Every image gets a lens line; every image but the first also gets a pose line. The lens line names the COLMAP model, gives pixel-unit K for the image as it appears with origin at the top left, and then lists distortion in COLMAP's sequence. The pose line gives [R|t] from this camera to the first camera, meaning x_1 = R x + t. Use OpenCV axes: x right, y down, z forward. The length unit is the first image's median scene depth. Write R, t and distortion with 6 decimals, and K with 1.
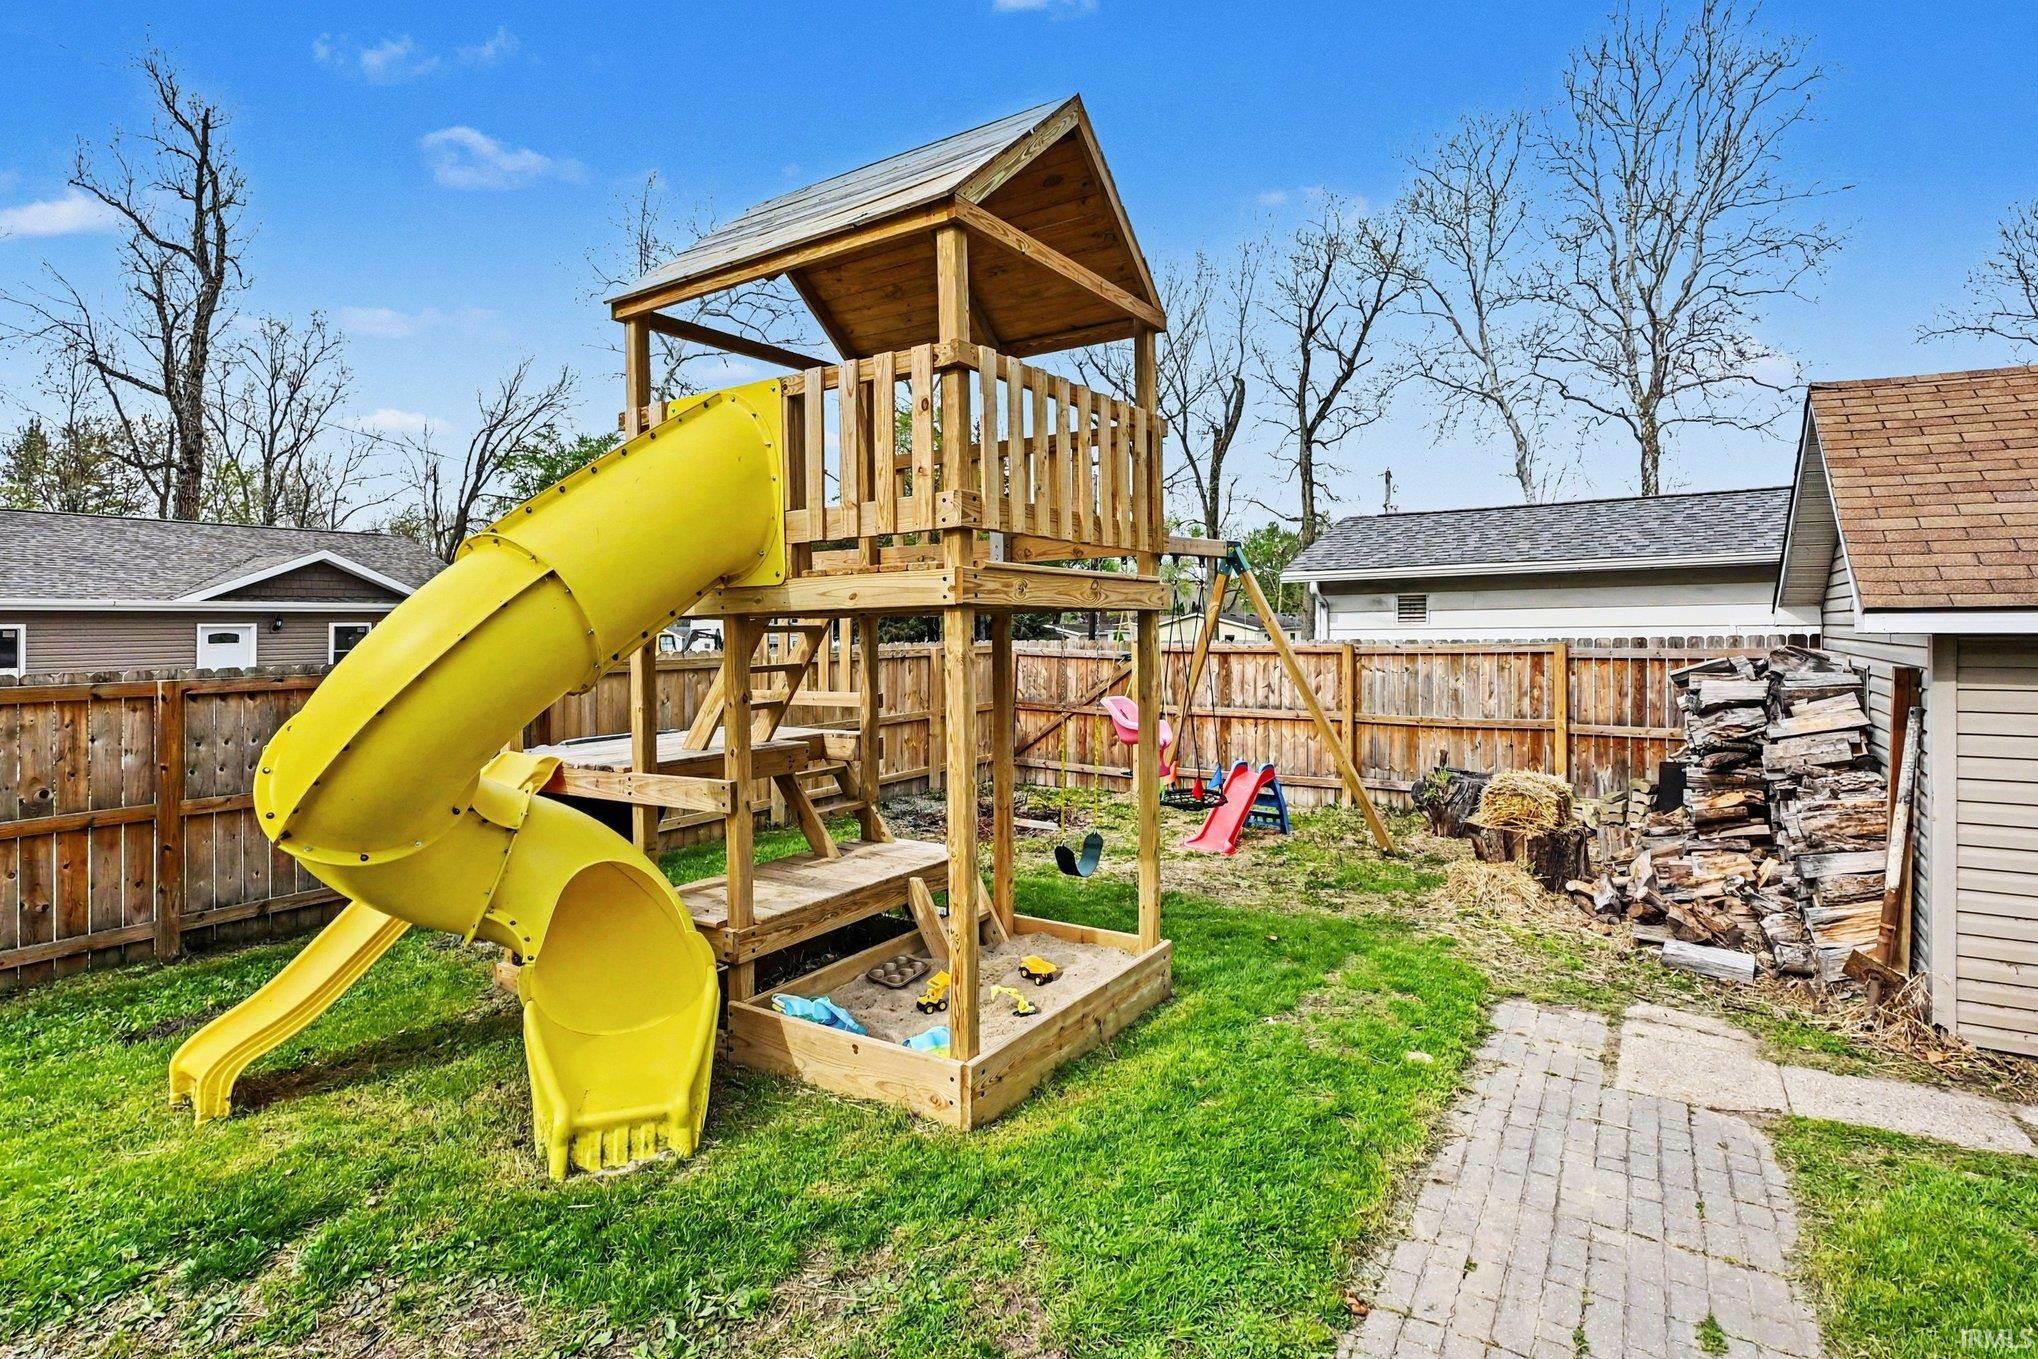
lens RADIAL K [[1003.9, 0, 1005.3], [0, 1003.9, 622.4], [0, 0, 1]] dist [0.002894, 0.000071]
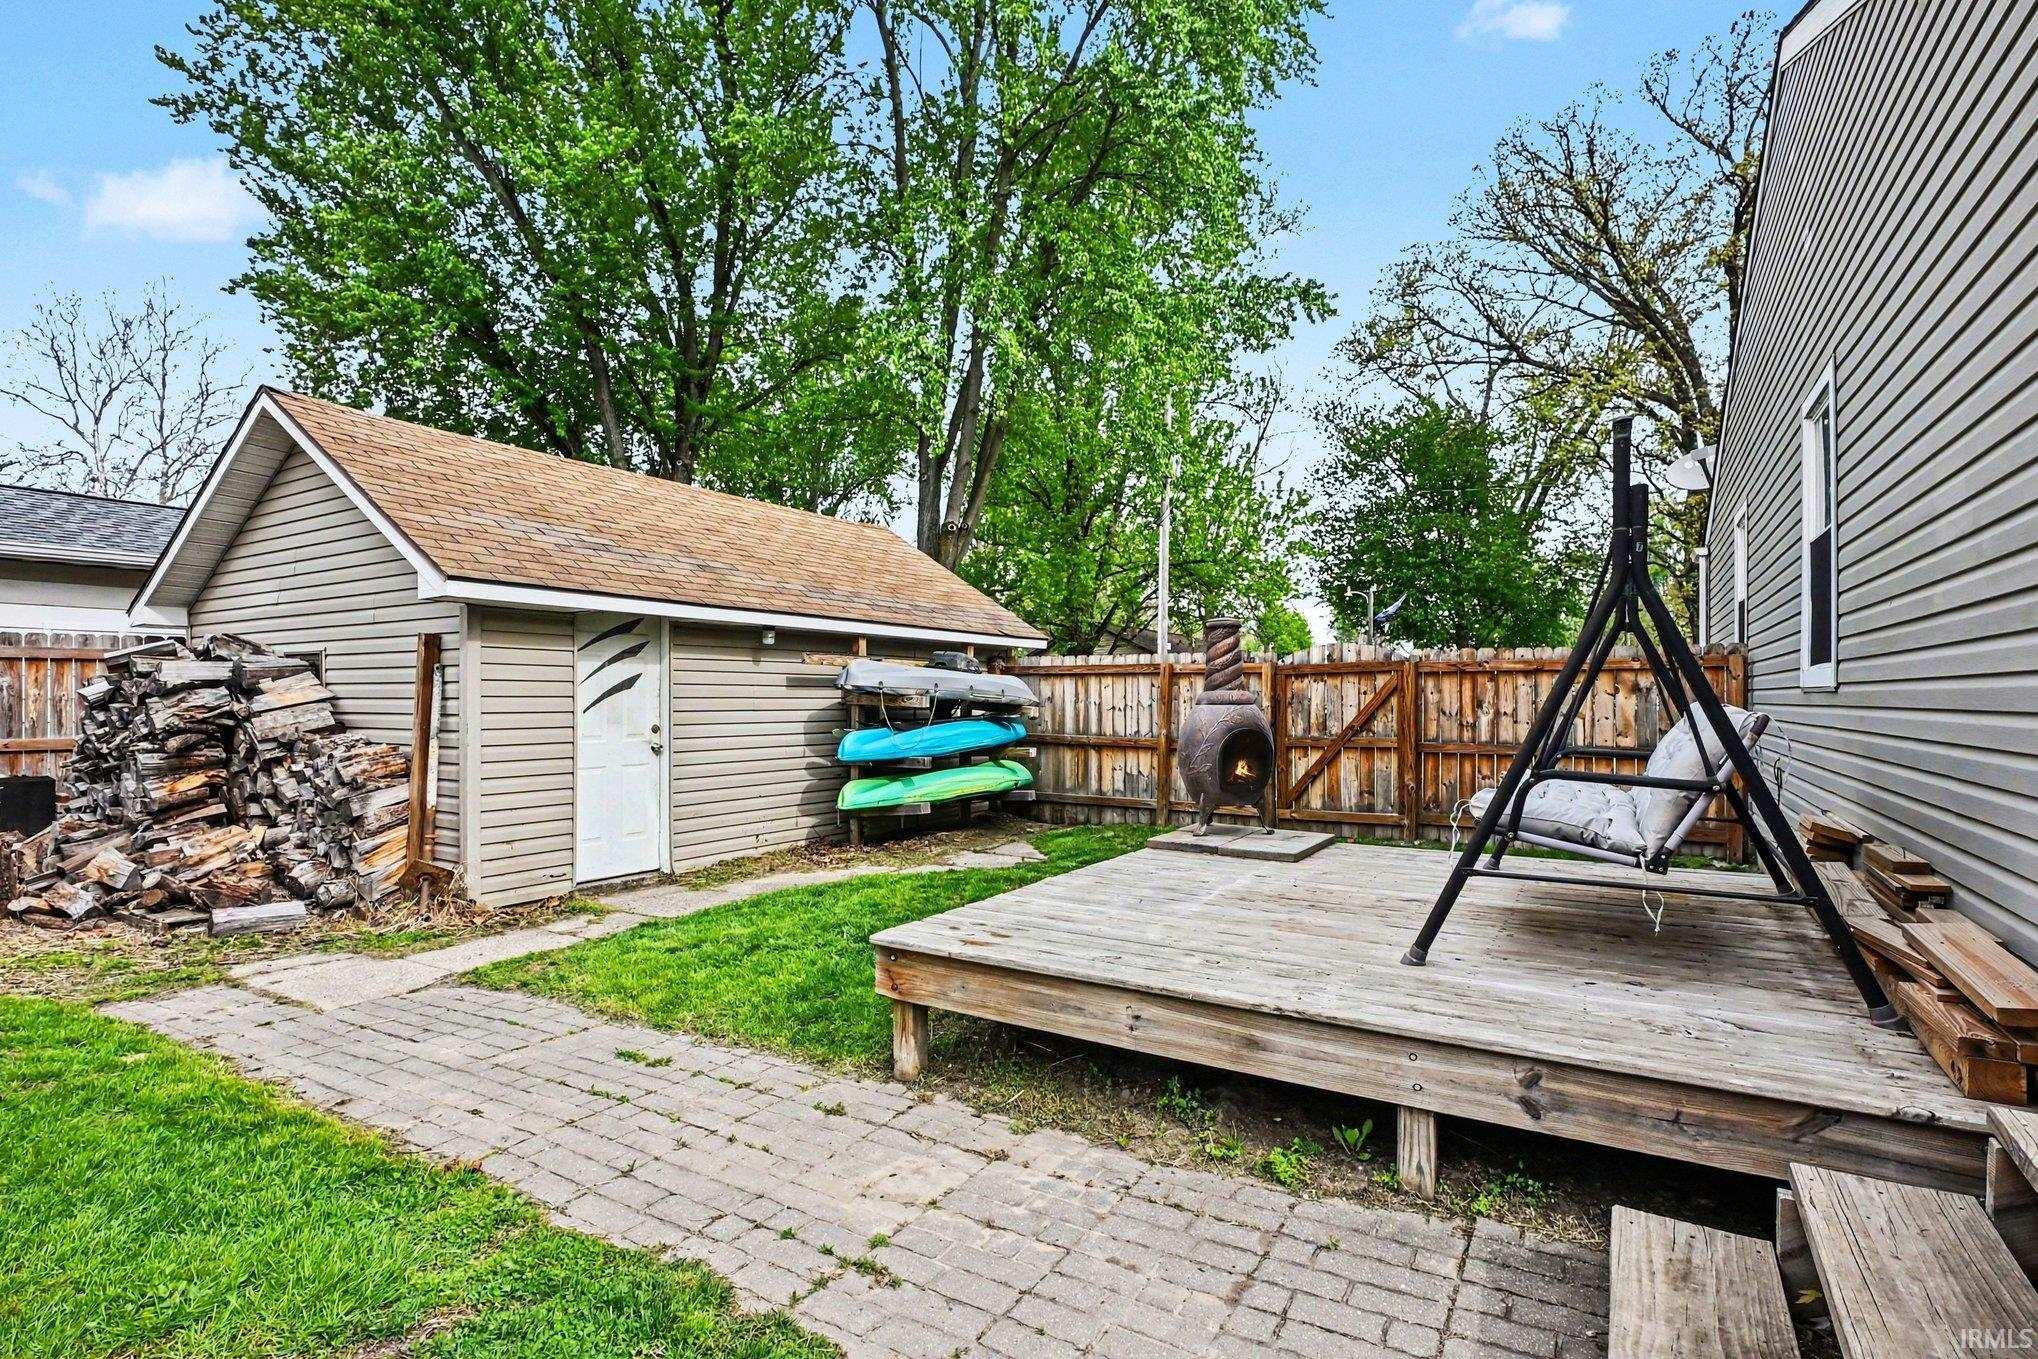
lens RADIAL K [[1003.9, 0, 1018.4], [0, 1003.9, 694.4], [0, 0, 1]] dist [0.002894, 0.000071]
pose [[-0.012184, 0.016667, 0.999787, -0.350599], [-0.009360, 0.999815, -0.016781, 0.128820], [-0.999882, -0.009562, -0.012026, 0.266706]]
